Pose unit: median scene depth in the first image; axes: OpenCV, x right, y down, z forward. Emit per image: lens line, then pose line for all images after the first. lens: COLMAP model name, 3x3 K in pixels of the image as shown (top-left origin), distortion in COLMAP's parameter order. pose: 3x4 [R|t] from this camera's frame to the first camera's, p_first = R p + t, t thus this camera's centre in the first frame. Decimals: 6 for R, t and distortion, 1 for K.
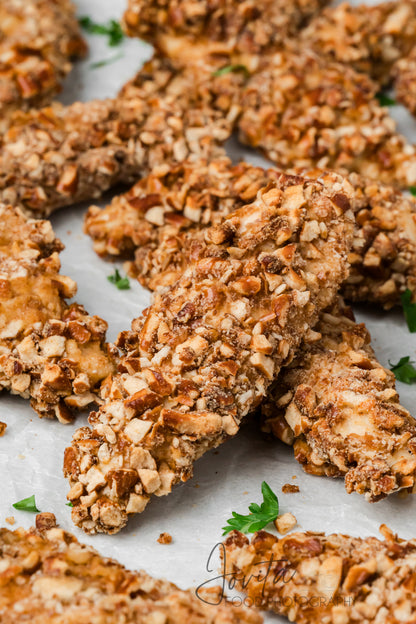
lens RADIAL K [[2555.8, 0, 208.0], [0, 2555.8, 312.0], [0, 0, 1]] dist [0.007004, 0.192802]
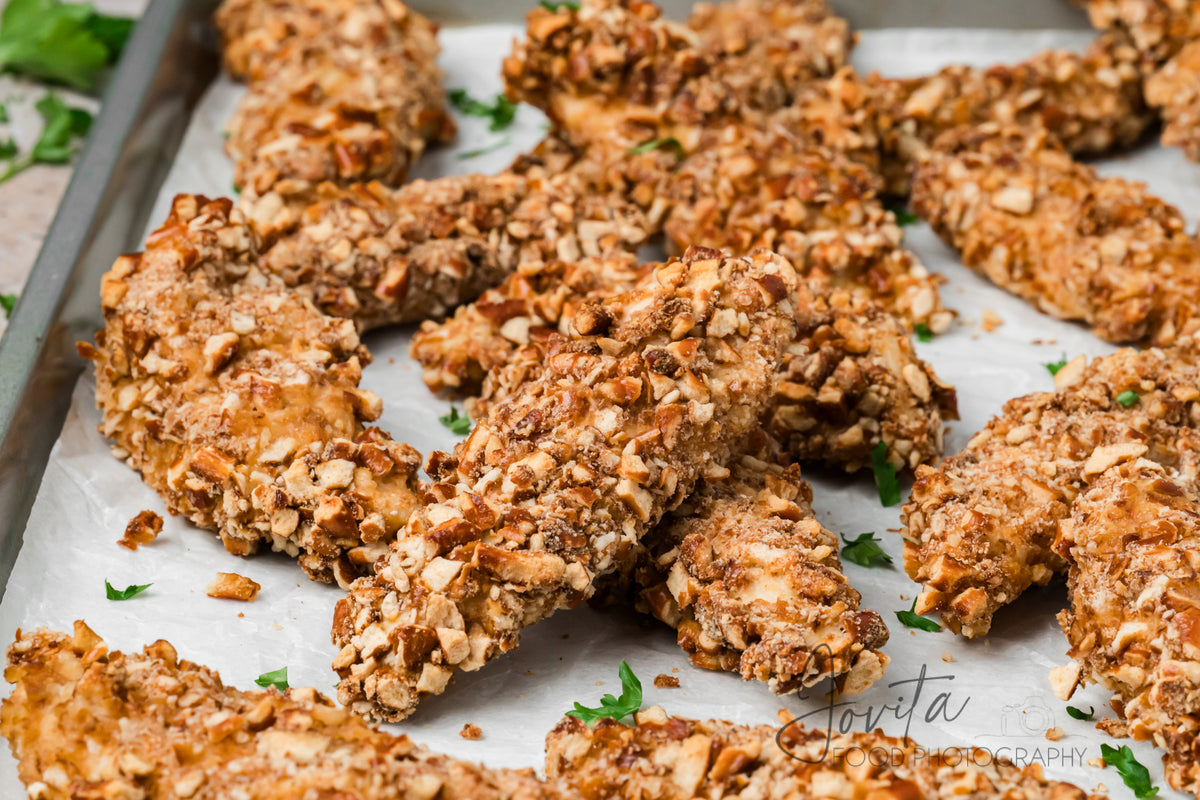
lens RADIAL K [[4915.0, 0, 600.0], [0, 4915.0, 400.0], [0, 0, 1]] dist [0.007004, 0.192802]
pose [[0.996855, 0.040409, -0.068167, 0.097183], [-0.049540, 0.989182, -0.138074, 0.170175], [0.061850, 0.141017, 0.988073, -0.285860]]
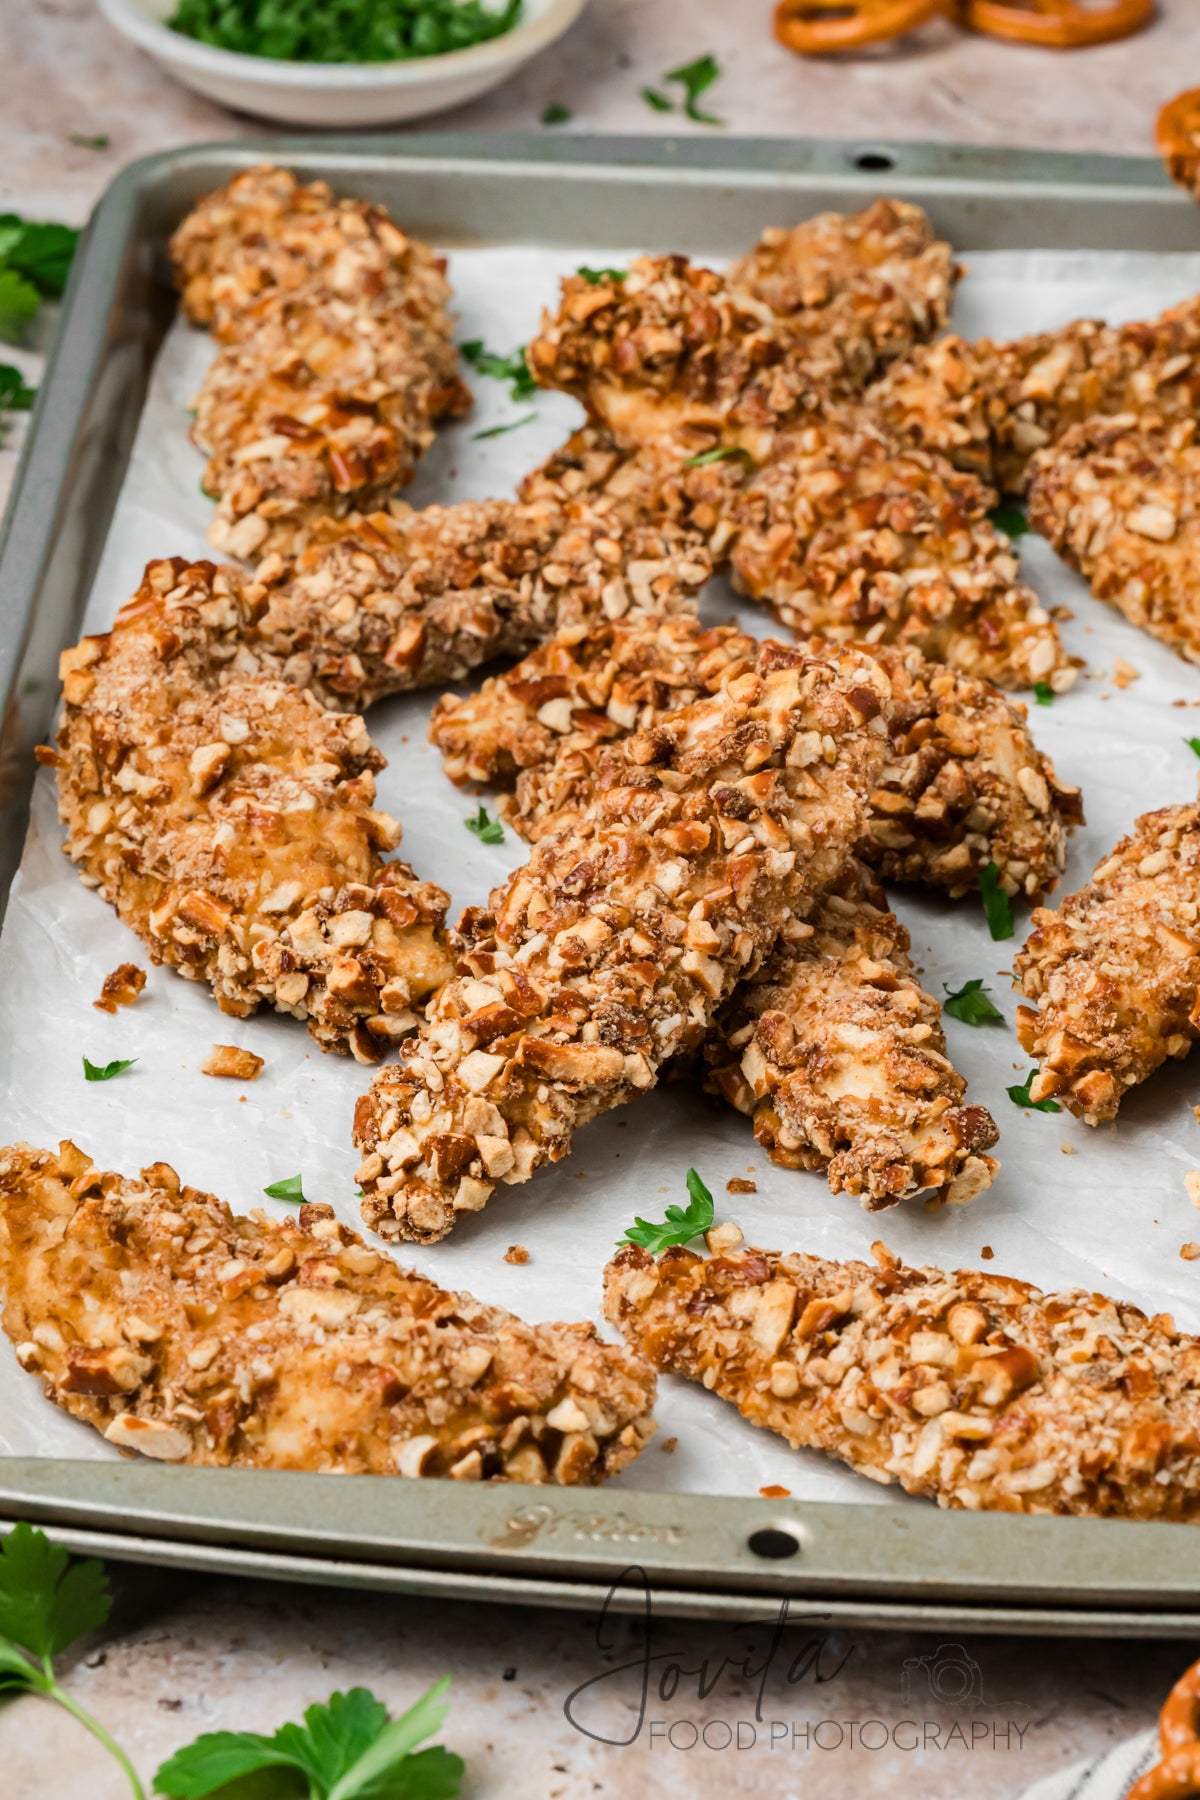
lens RADIAL K [[7372.5, 0, 600.0], [0, 7372.5, 900.0], [0, 0, 1]] dist [0.007004, 0.192802]
pose [[0.997225, 0.043526, -0.060392, 0.095729], [-0.044849, 0.998779, -0.020712, 0.038806], [0.059417, 0.023363, 0.997960, -0.658153]]
